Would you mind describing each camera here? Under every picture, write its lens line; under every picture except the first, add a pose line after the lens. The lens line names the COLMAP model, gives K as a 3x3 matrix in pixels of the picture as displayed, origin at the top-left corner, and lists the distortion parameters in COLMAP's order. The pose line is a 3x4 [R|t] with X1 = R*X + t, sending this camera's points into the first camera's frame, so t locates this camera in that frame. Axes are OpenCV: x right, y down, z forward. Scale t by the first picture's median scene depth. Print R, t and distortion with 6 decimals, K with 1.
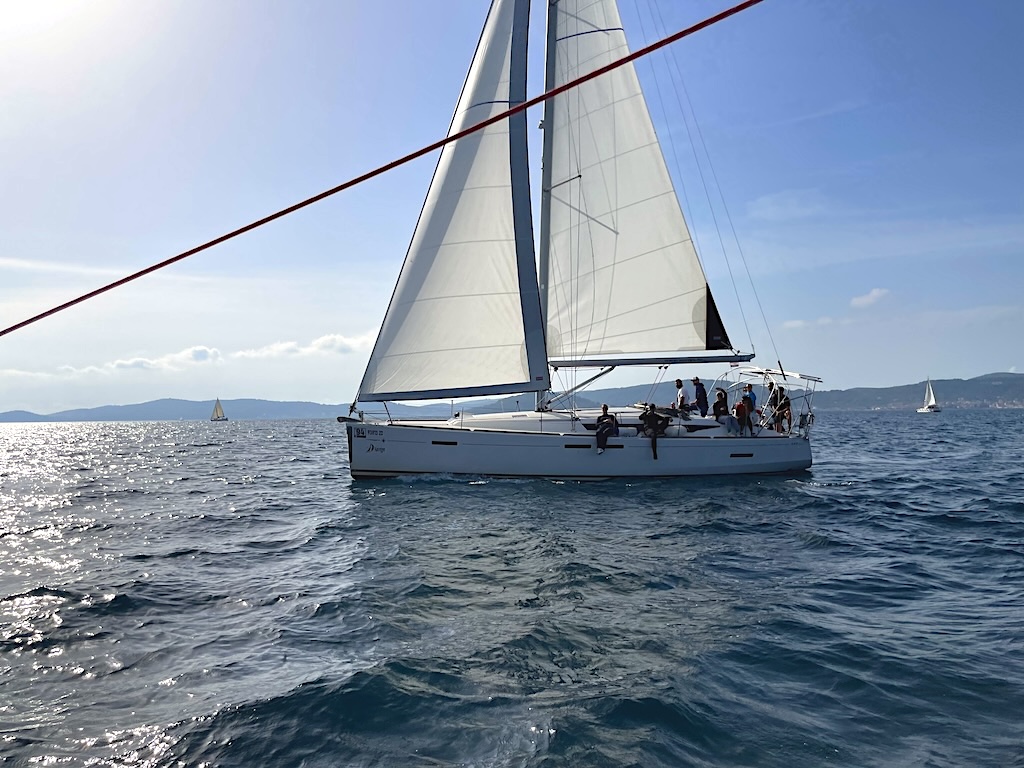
lens RADIAL K [[748.2, 0, 512.0], [0, 748.2, 384.0], [0, 0, 1]] dist [0.054641, -0.000164]
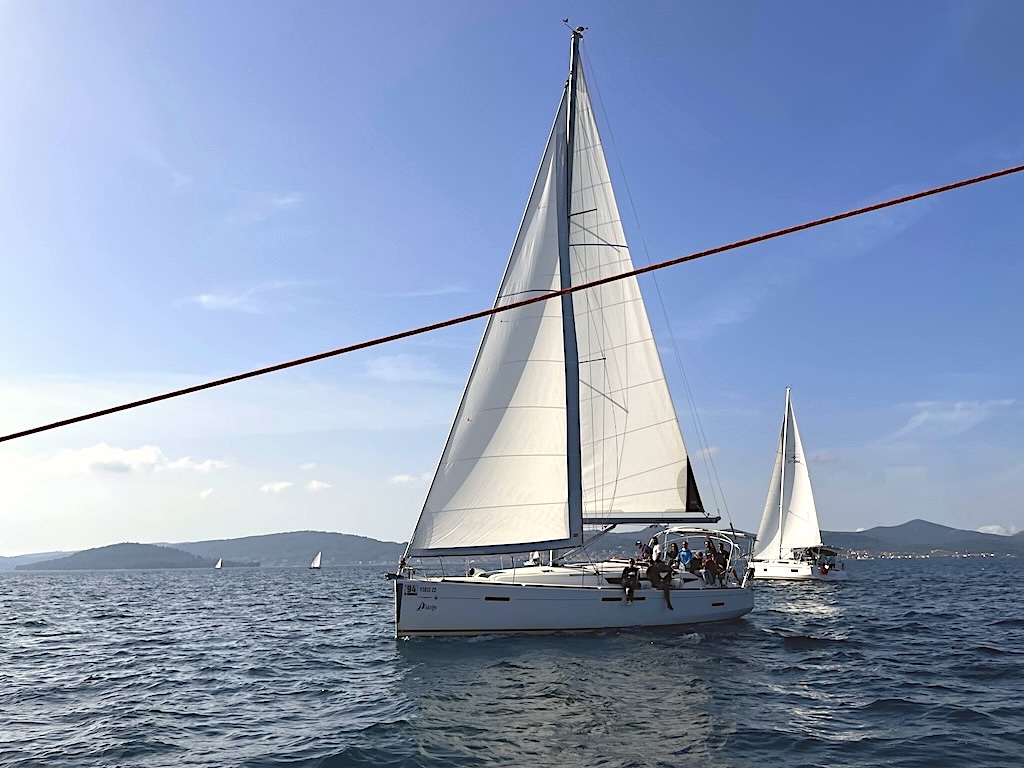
lens RADIAL K [[748.2, 0, 512.0], [0, 748.2, 384.0], [0, 0, 1]] dist [0.054641, -0.000164]
pose [[0.895904, 0.098751, 0.433133, -0.535275], [-0.009587, 0.979051, -0.203388, 0.000613], [-0.444144, 0.178064, 0.878083, 0.043902]]
